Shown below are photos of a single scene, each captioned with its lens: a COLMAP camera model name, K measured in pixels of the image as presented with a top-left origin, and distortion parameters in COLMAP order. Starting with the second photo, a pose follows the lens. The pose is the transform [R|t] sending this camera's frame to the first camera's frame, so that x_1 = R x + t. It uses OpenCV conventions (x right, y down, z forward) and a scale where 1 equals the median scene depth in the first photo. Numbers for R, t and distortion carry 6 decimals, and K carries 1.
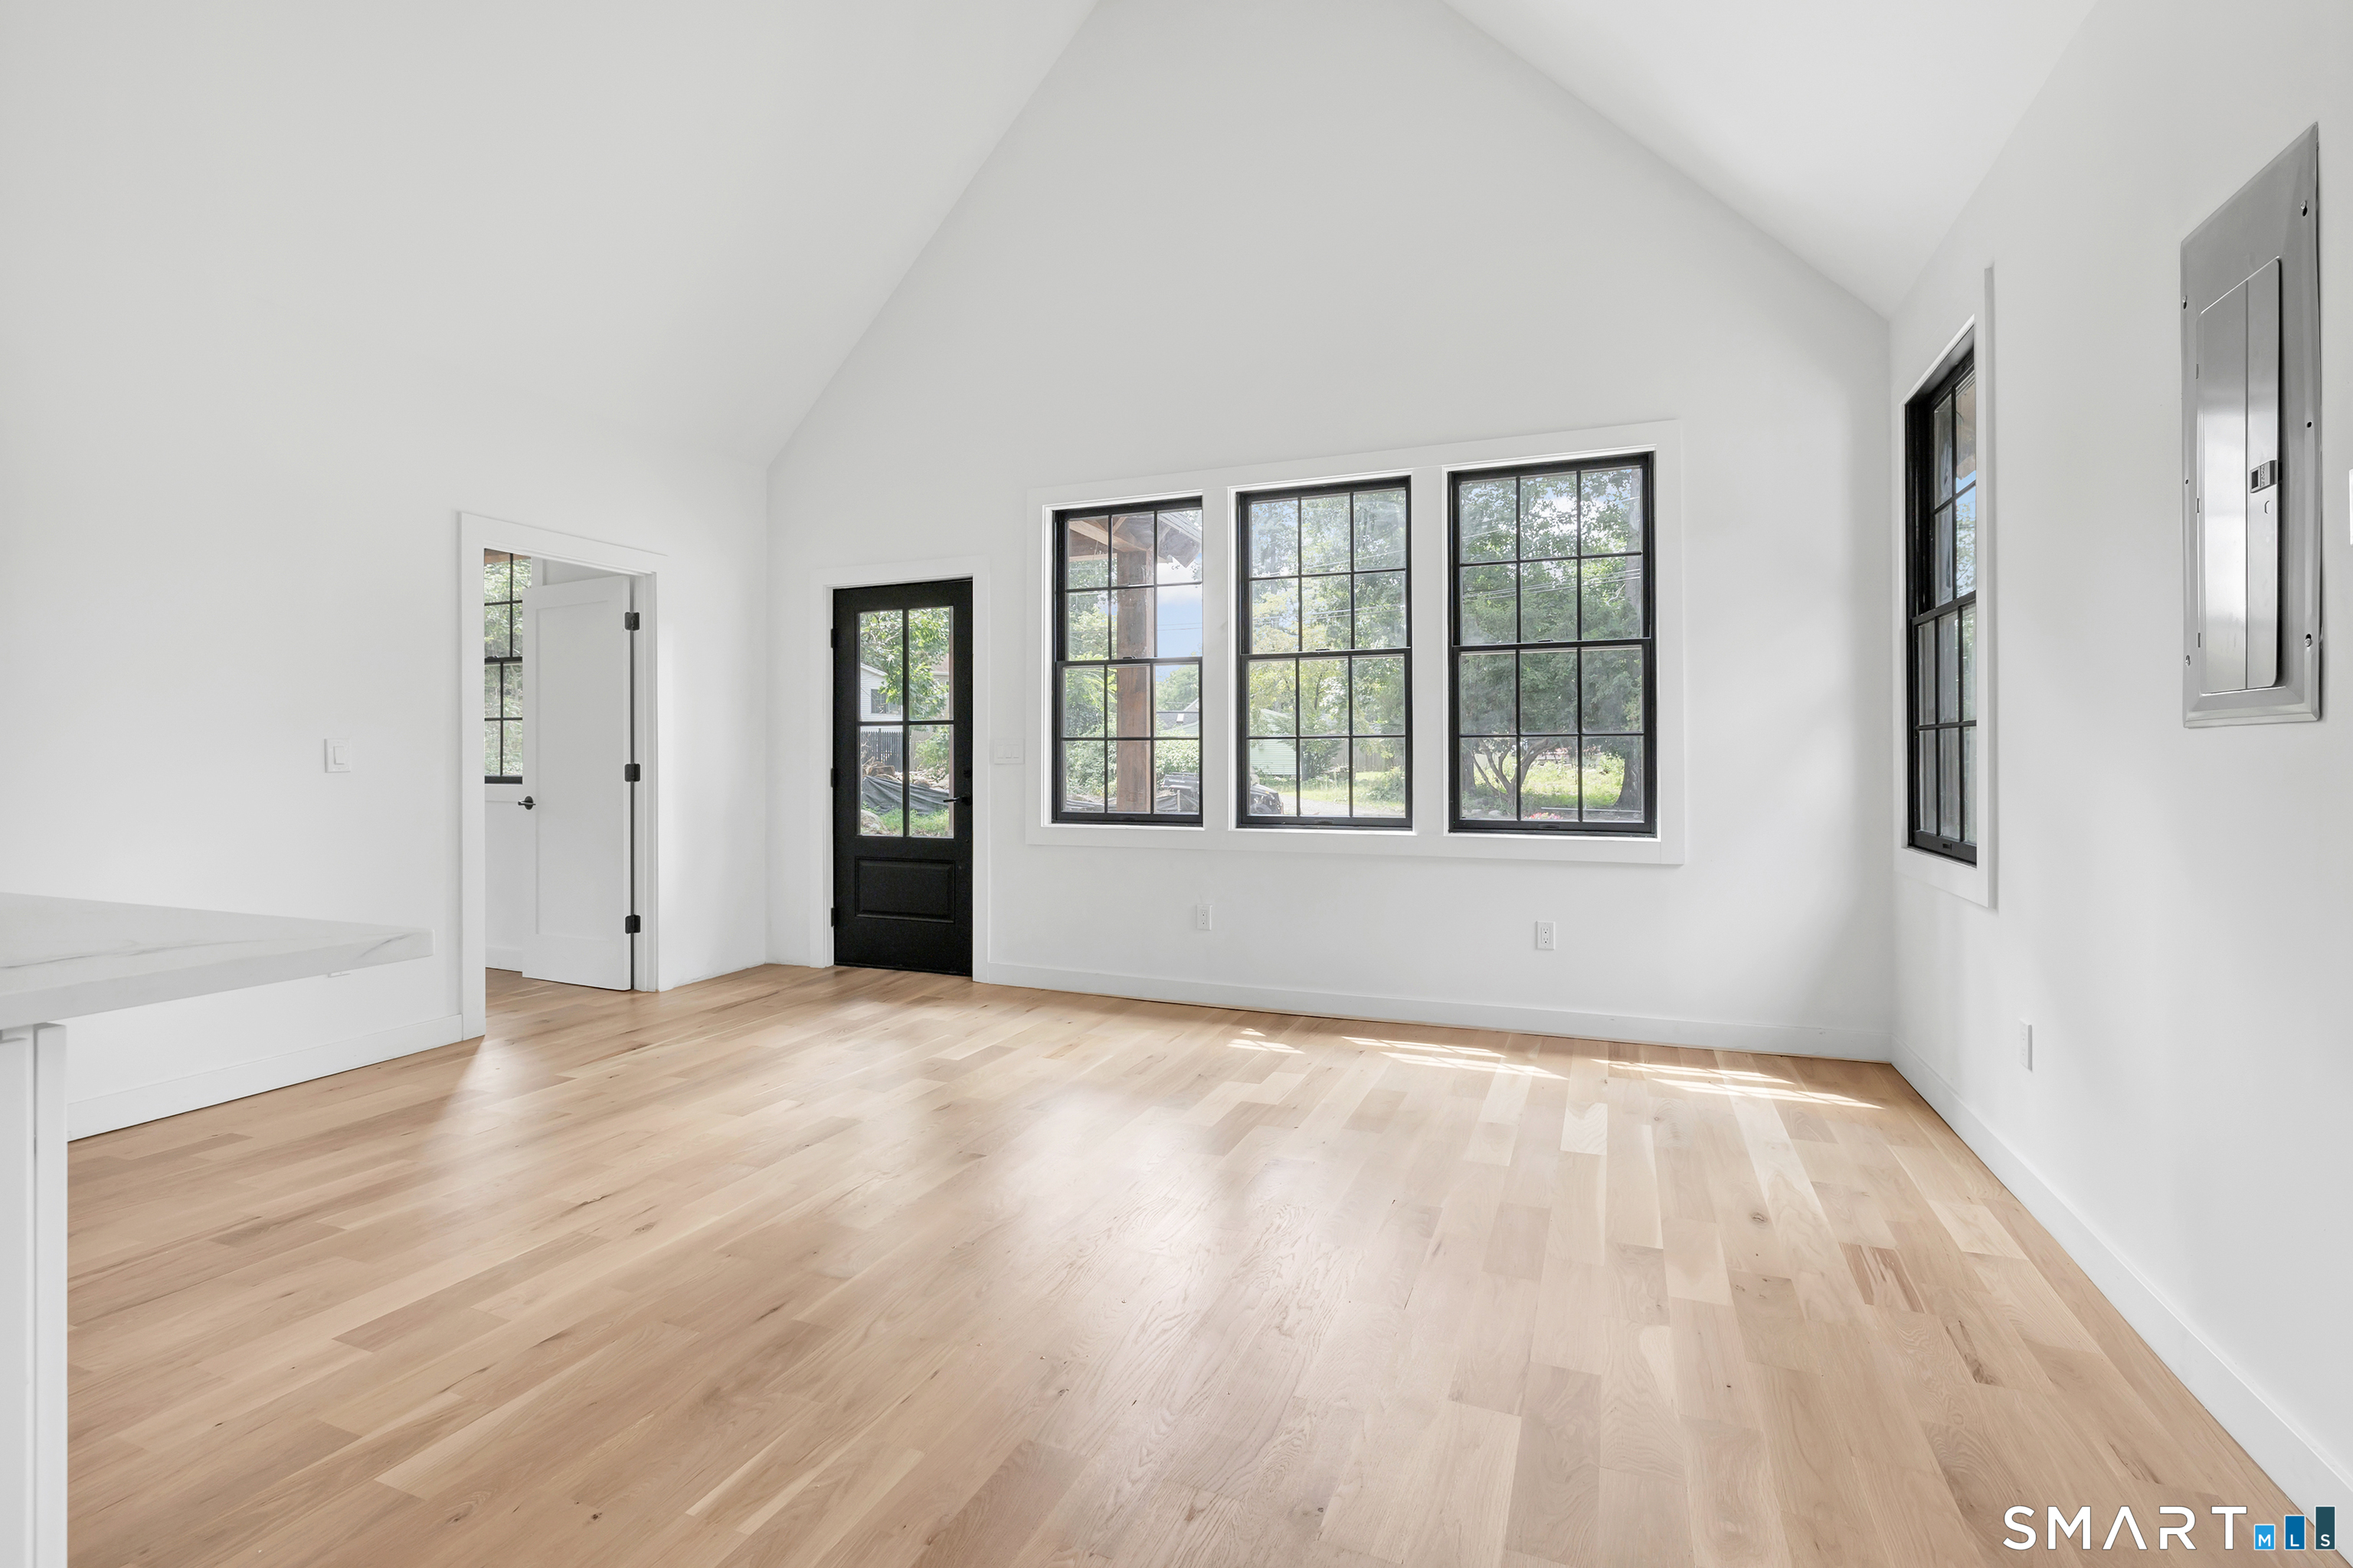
lens RADIAL K [[1074.9, 0, 1165.6], [0, 1074.9, 746.0], [0, 0, 1]] dist [0.000461, 0.000162]
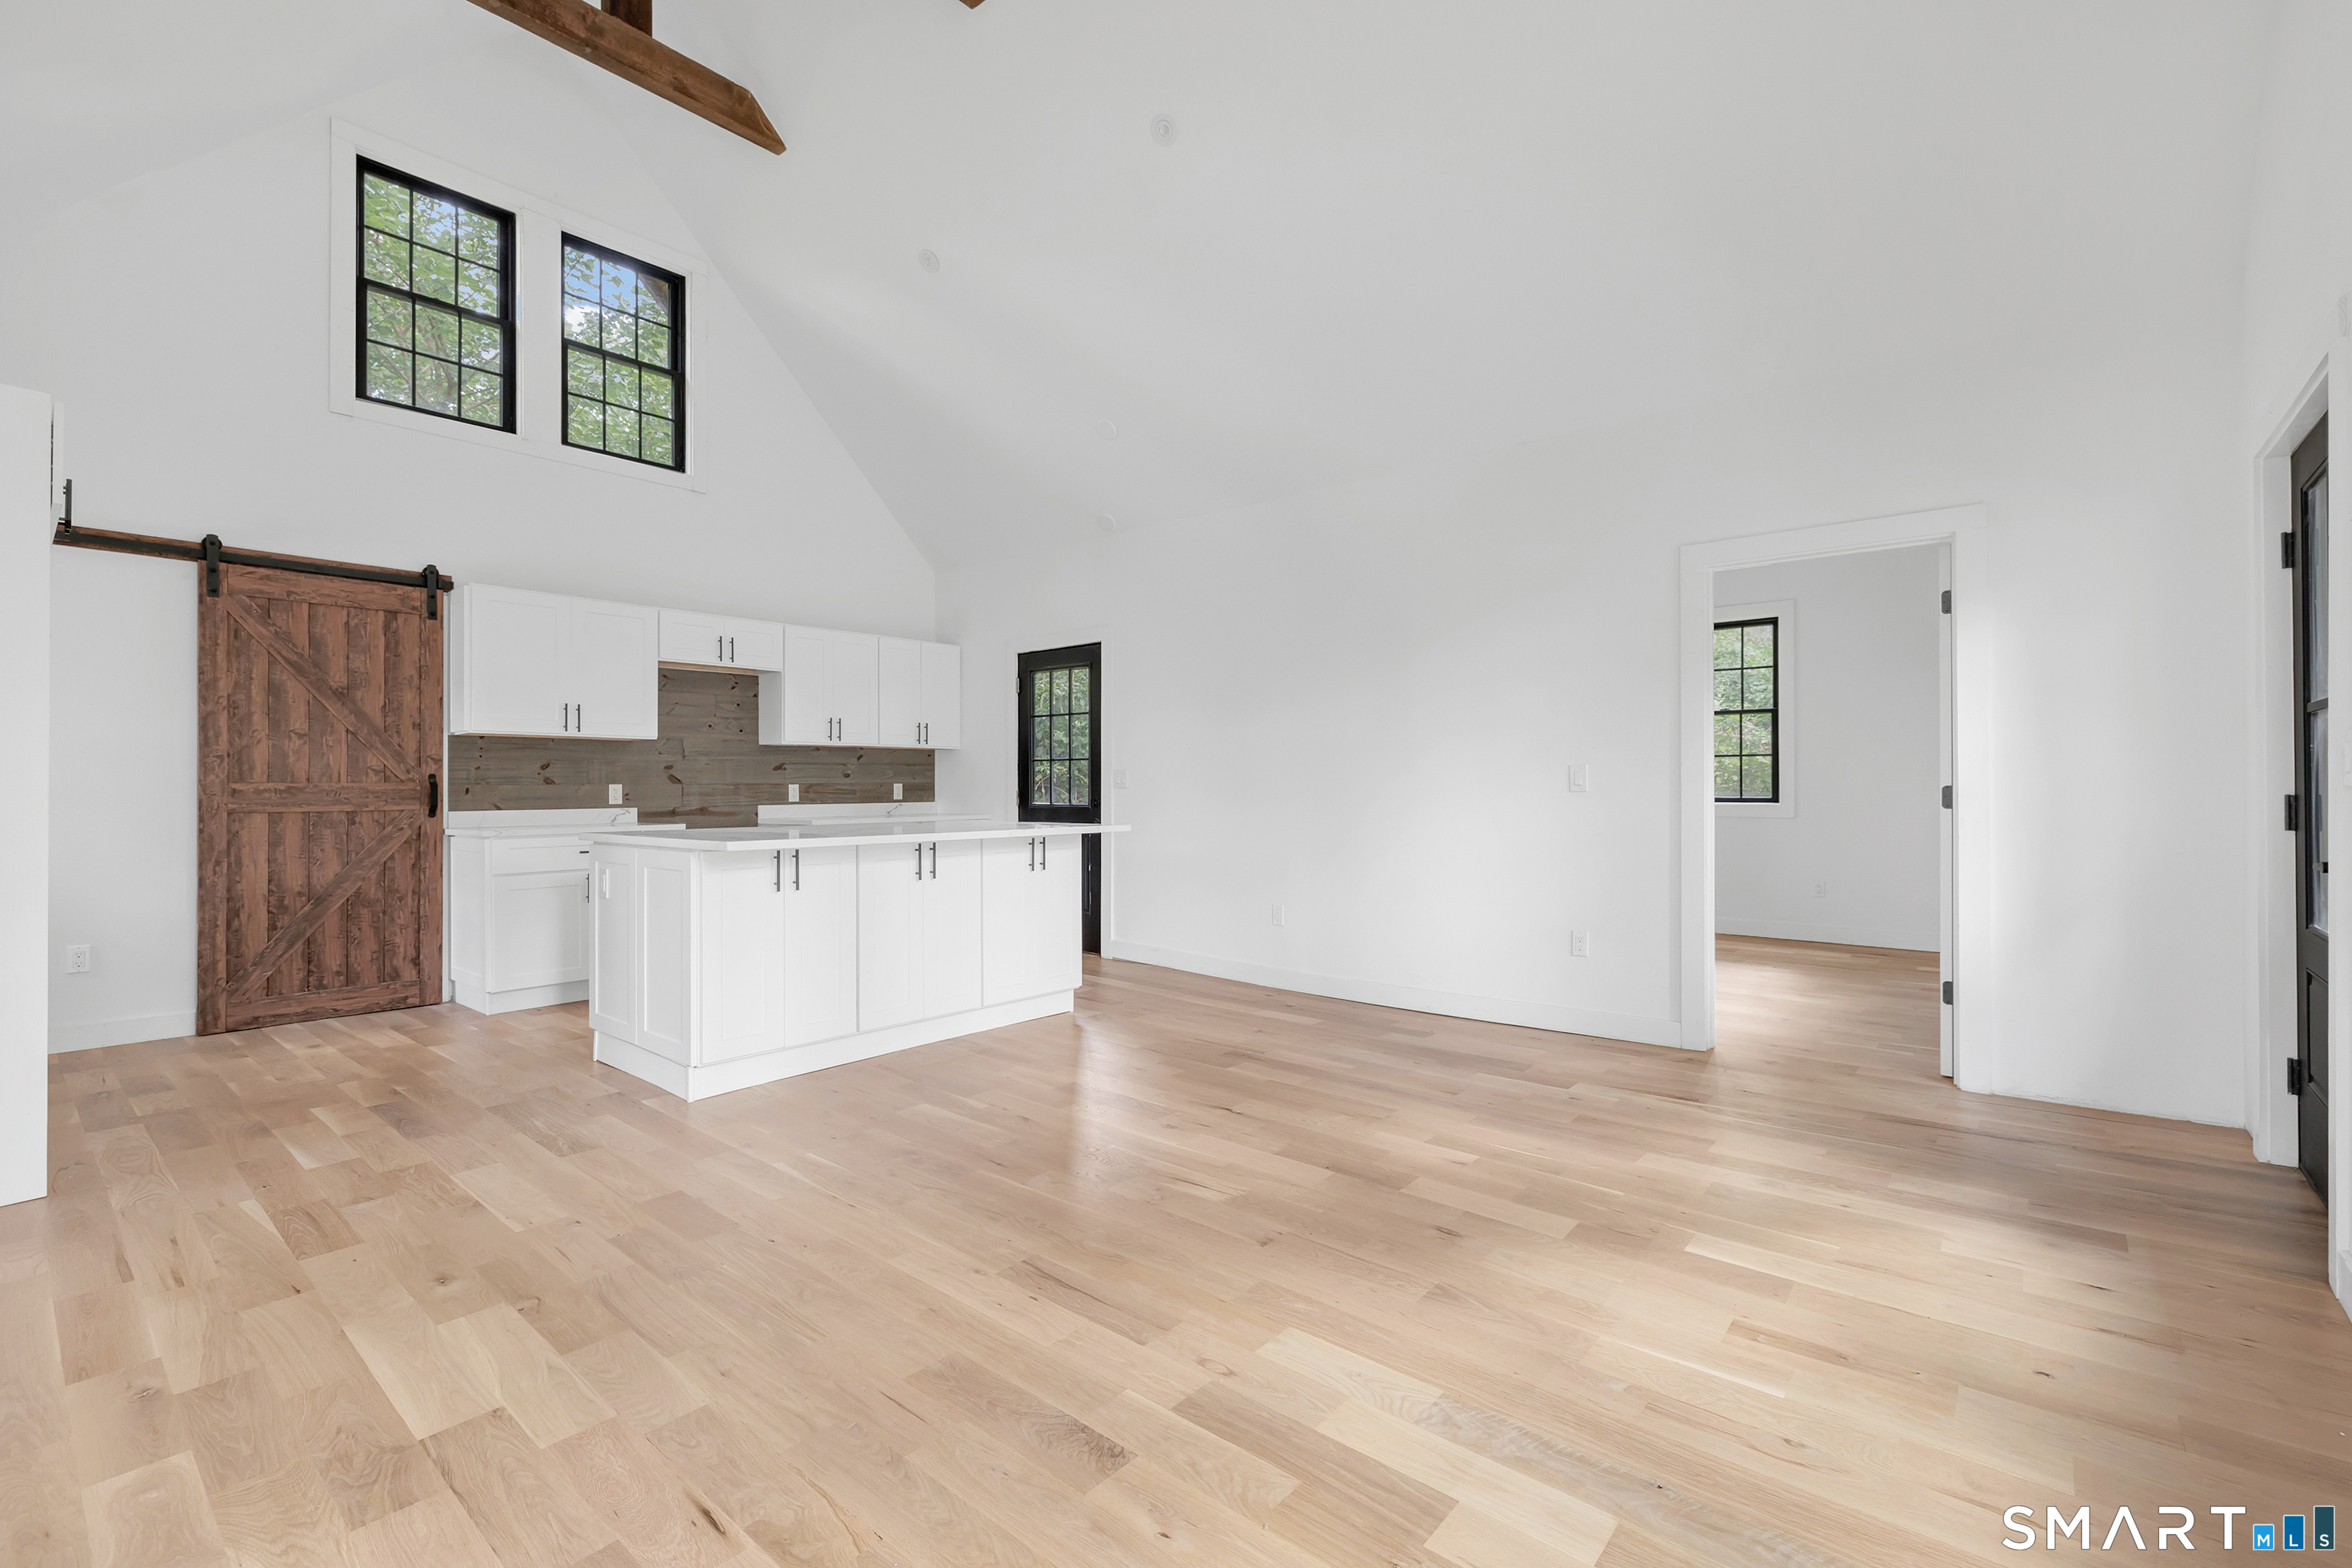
lens RADIAL K [[1025.7, 0, 1218.5], [0, 1025.7, 784.6], [0, 0, 1]] dist [-0.000963, -0.000043]
pose [[-0.287893, 0.000154, -0.957663, 0.373056], [0.015040, 0.999877, -0.004361, 0.011010], [0.957545, -0.015659, -0.287860, 0.723887]]
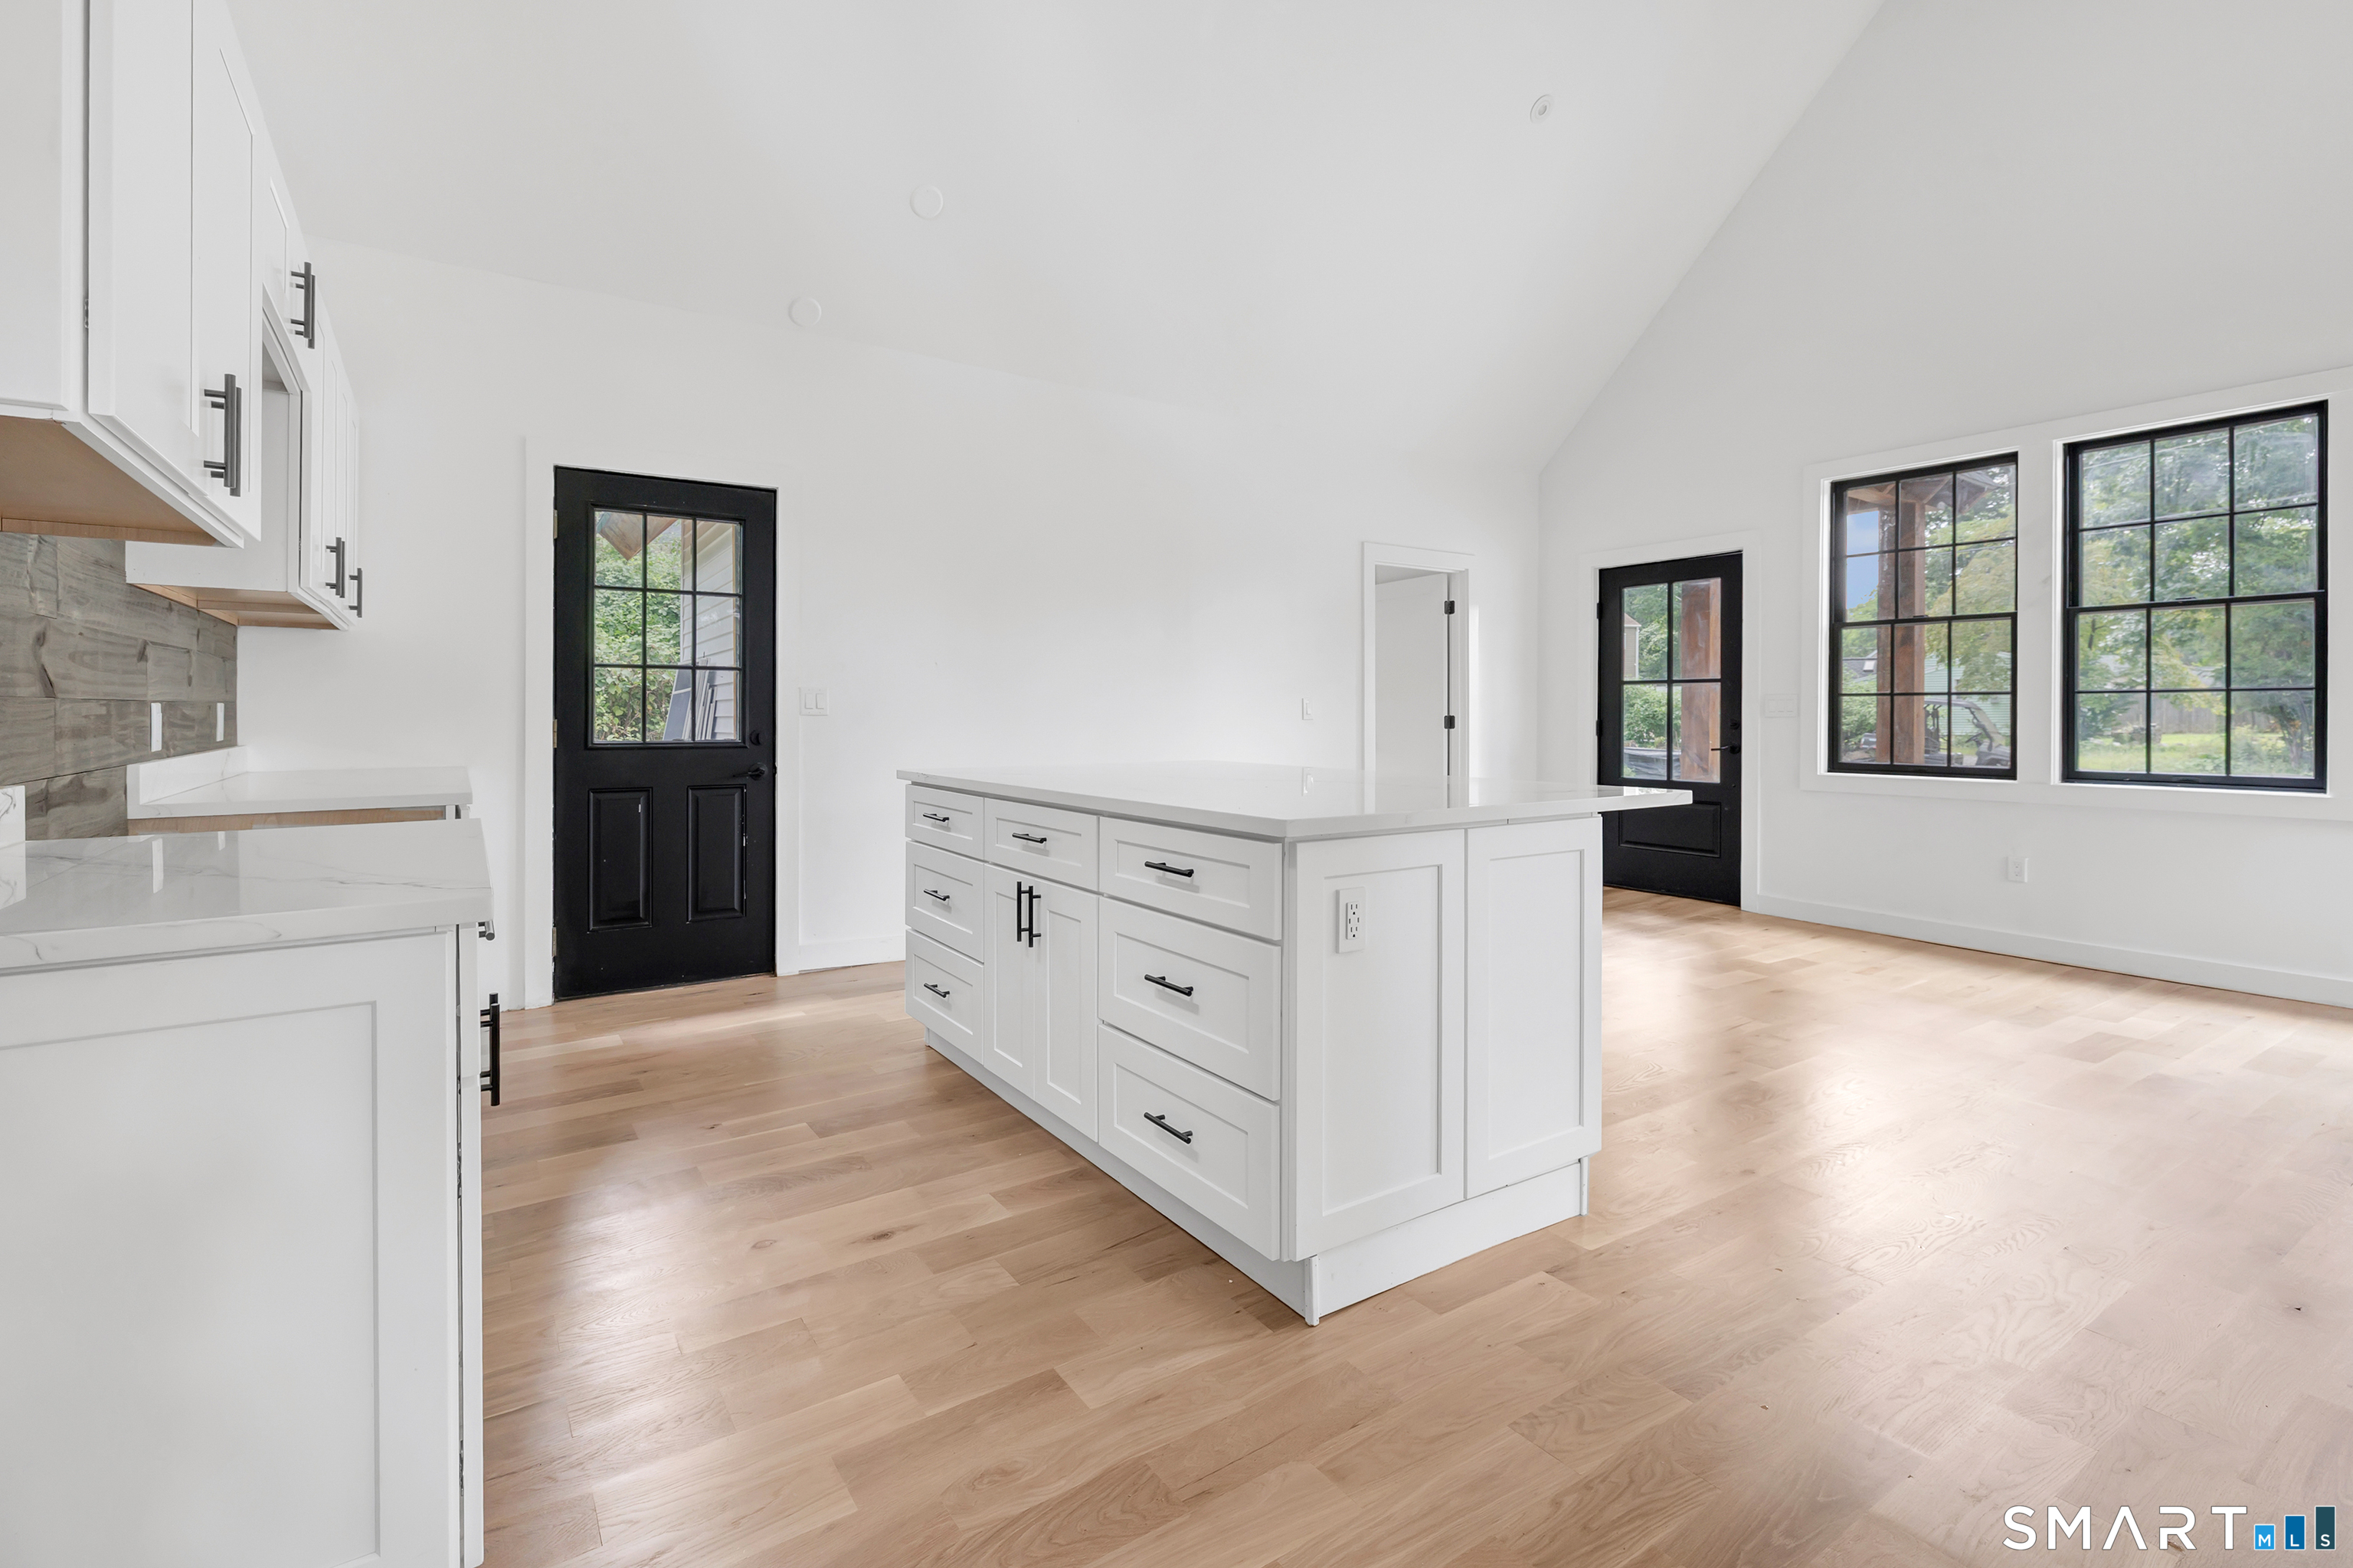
lens RADIAL K [[1012.7, 0, 1156.2], [0, 1012.7, 715.4], [0, 0, 1]] dist [0.000371, 0.000032]
pose [[0.814388, 0.005028, -0.580299, -0.067773], [0.003520, 0.999901, 0.013604, -0.001829], [0.580310, -0.013122, 0.814290, -0.232168]]
